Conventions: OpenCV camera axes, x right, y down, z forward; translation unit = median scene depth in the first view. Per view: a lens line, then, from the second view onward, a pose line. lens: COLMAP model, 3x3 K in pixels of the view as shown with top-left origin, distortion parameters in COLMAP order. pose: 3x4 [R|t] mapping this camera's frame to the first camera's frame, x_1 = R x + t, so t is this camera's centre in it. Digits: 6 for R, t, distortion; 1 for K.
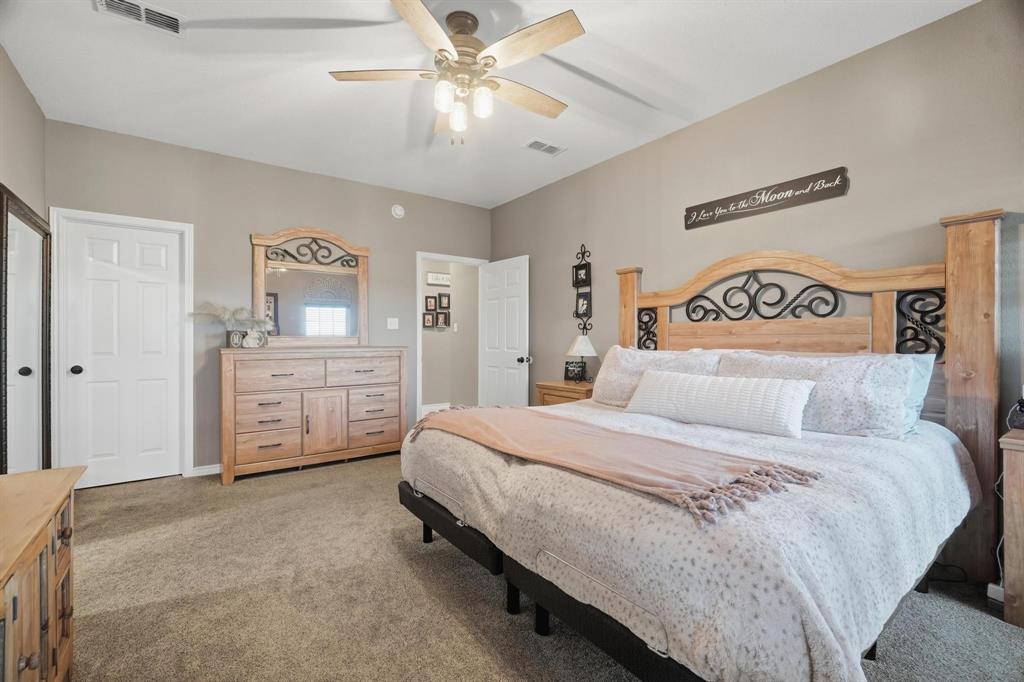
lens RADIAL K [[446.0, 0, 506.2], [0, 446.0, 340.4], [0, 0, 1]] dist [0.000659, 0.000257]
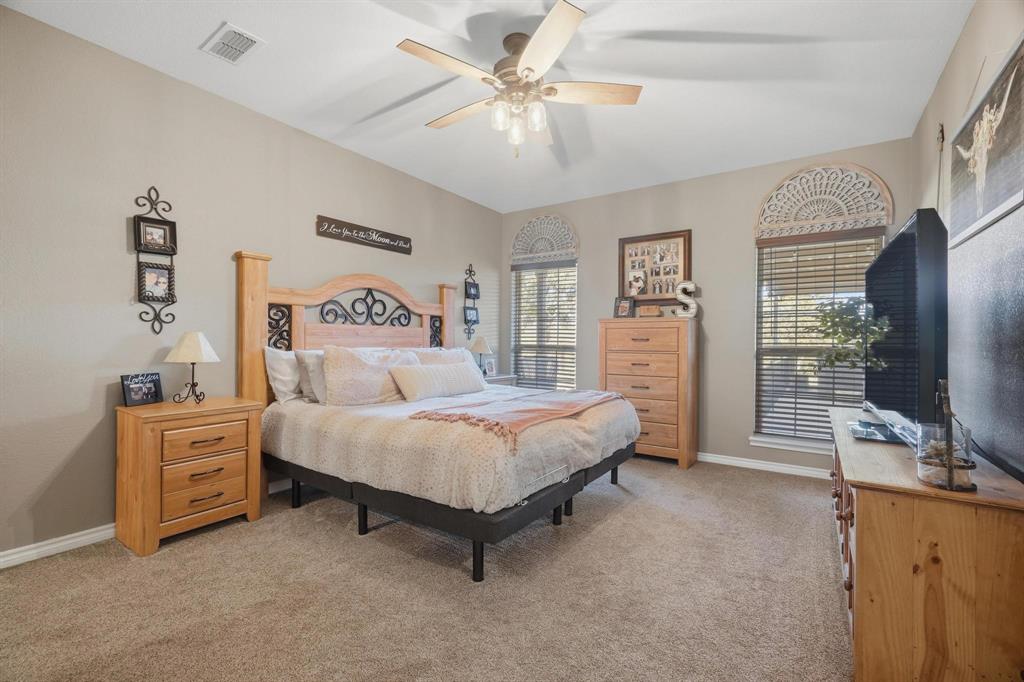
lens RADIAL K [[446.0, 0, 508.5], [0, 446.0, 342.2], [0, 0, 1]] dist [0.000659, 0.000257]
pose [[-0.329274, -0.001318, 0.944234, -0.833175], [-0.003457, 0.999994, 0.000191, 0.003366], [-0.944228, -0.003201, -0.329276, 1.036483]]
